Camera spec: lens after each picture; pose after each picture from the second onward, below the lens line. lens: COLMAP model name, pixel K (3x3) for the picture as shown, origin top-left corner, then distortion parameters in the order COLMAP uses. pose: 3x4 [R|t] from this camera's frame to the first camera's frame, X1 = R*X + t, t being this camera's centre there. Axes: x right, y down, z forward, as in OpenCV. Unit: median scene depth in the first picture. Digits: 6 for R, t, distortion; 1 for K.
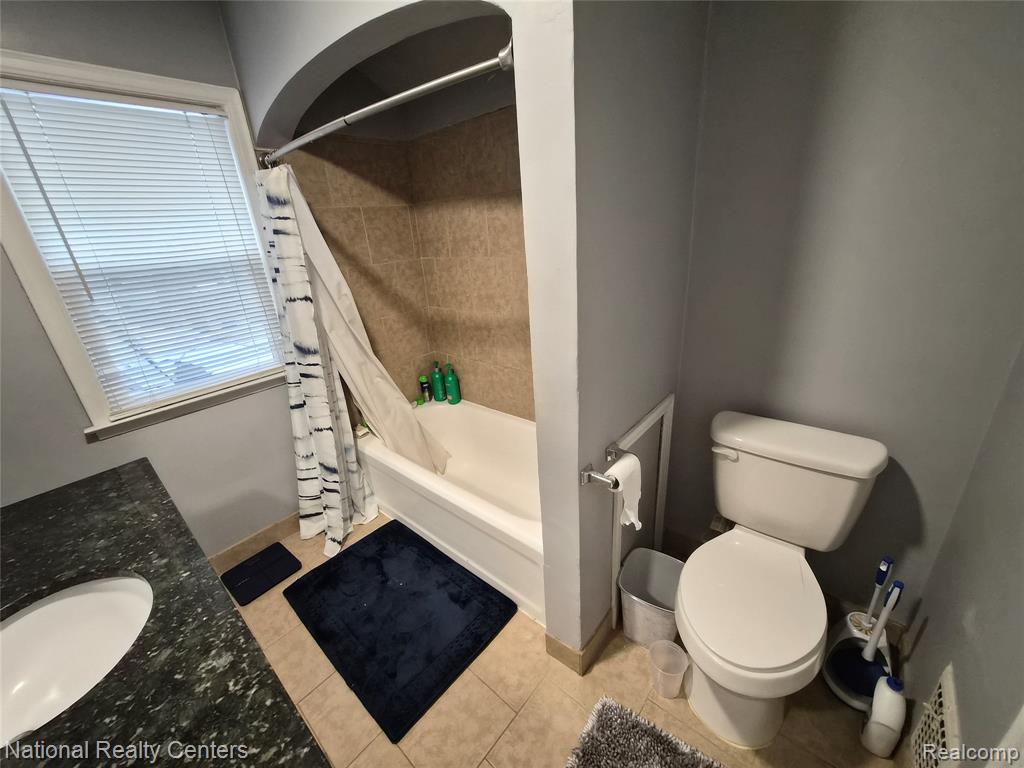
lens RADIAL K [[399.0, 0, 509.5], [0, 399.0, 383.5], [0, 0, 1]] dist [-0.000882, -0.000043]
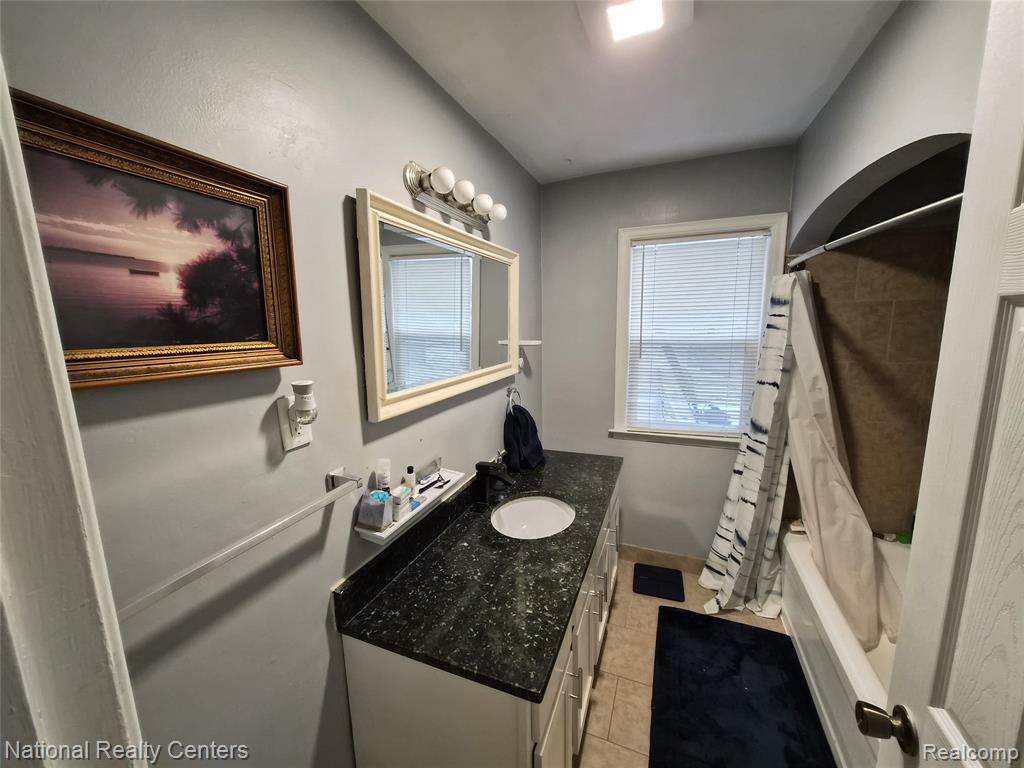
lens RADIAL K [[399.0, 0, 509.5], [0, 399.0, 383.5], [0, 0, 1]] dist [-0.000882, -0.000043]
pose [[0.329118, 0.214954, -0.919498, 0.231224], [-0.348550, 0.932638, 0.093268, -0.055800], [0.877607, 0.289795, 0.381870, -0.054631]]
